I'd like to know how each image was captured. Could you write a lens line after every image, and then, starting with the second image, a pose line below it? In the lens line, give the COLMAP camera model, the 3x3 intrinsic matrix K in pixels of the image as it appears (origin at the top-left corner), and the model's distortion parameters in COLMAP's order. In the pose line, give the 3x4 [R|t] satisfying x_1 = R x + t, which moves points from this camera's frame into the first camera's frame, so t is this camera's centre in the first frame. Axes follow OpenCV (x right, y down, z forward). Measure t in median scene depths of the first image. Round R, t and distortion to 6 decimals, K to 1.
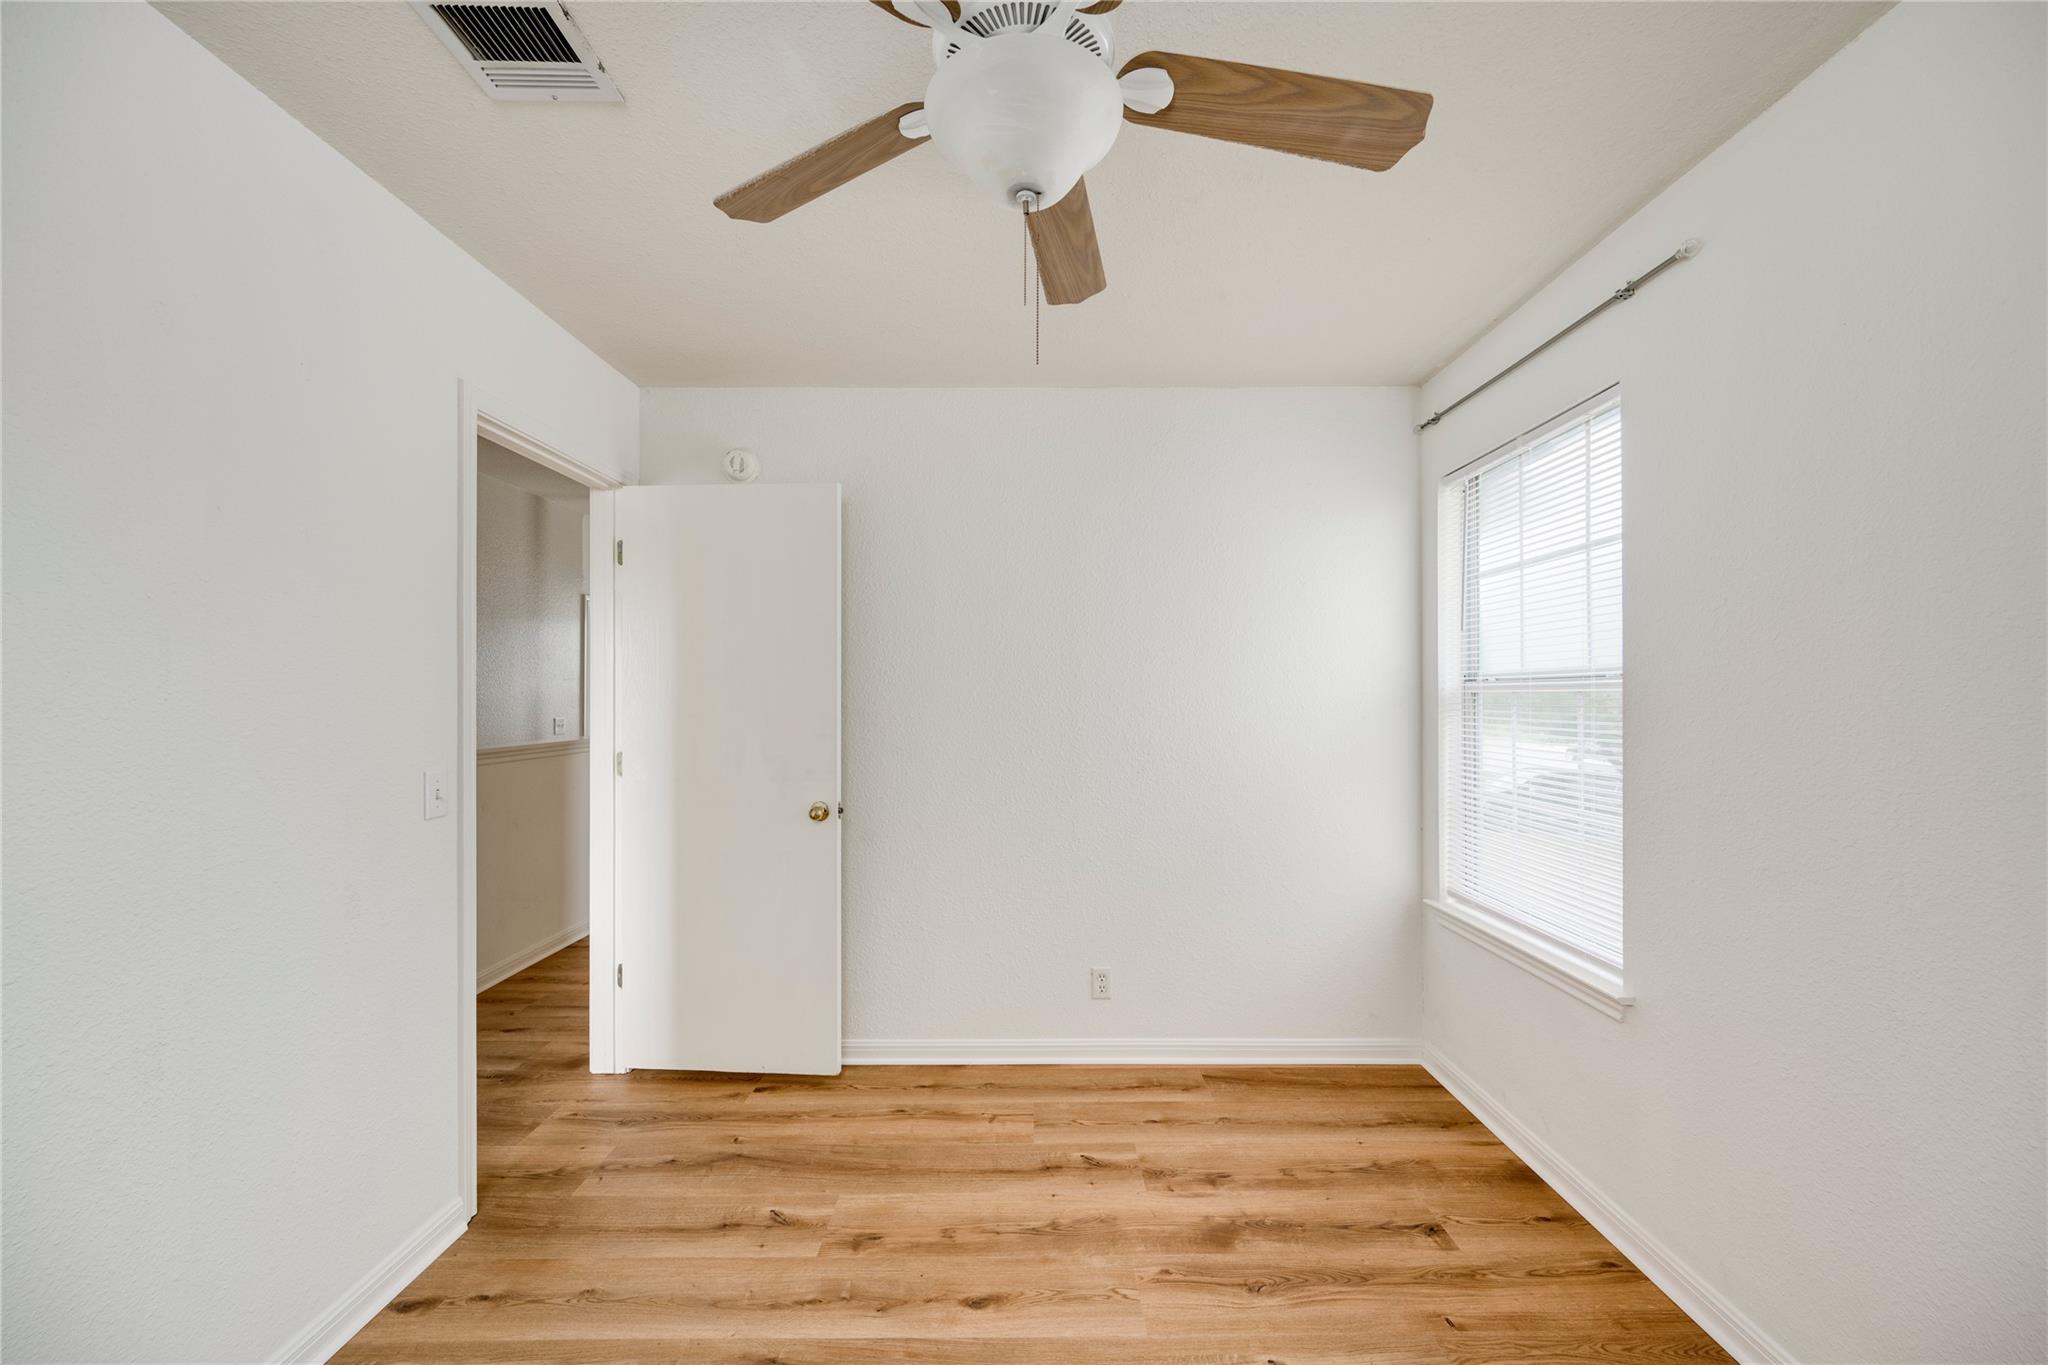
lens RADIAL K [[808.6, 0, 1028.5], [0, 808.6, 691.1], [0, 0, 1]] dist [0.002866, -0.000030]
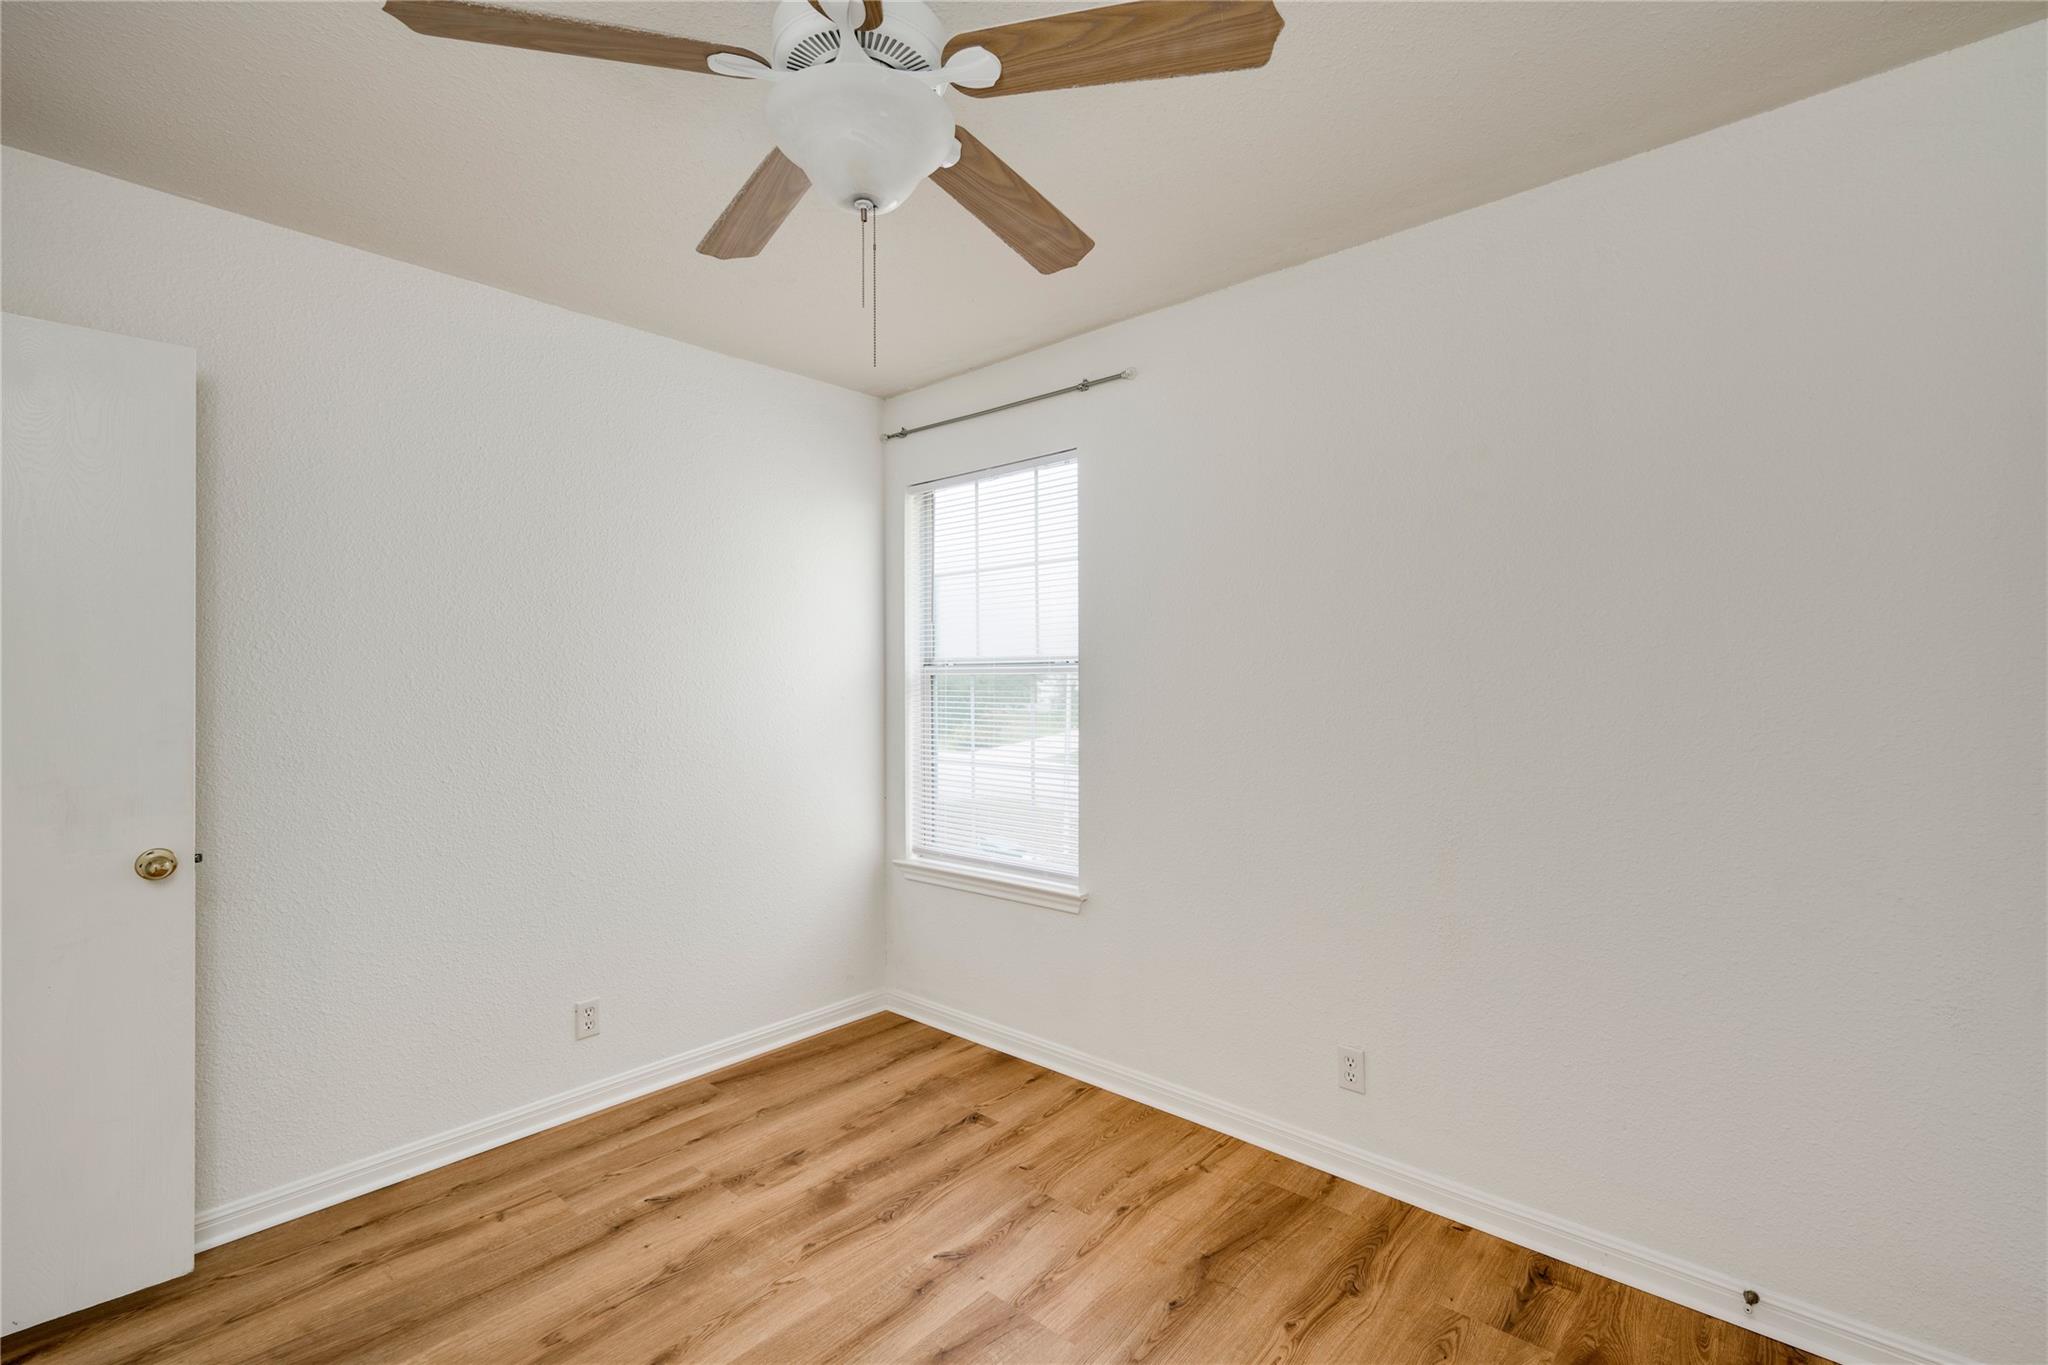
lens RADIAL K [[913.8, 0, 1024.1], [0, 913.8, 673.6], [0, 0, 1]] dist [0.008648, -0.000956]
pose [[0.667101, 0.001949, 0.744964, -0.412185], [-0.001292, 0.999998, -0.001460, 0.000963], [-0.744966, 0.000011, 0.667103, 0.026129]]
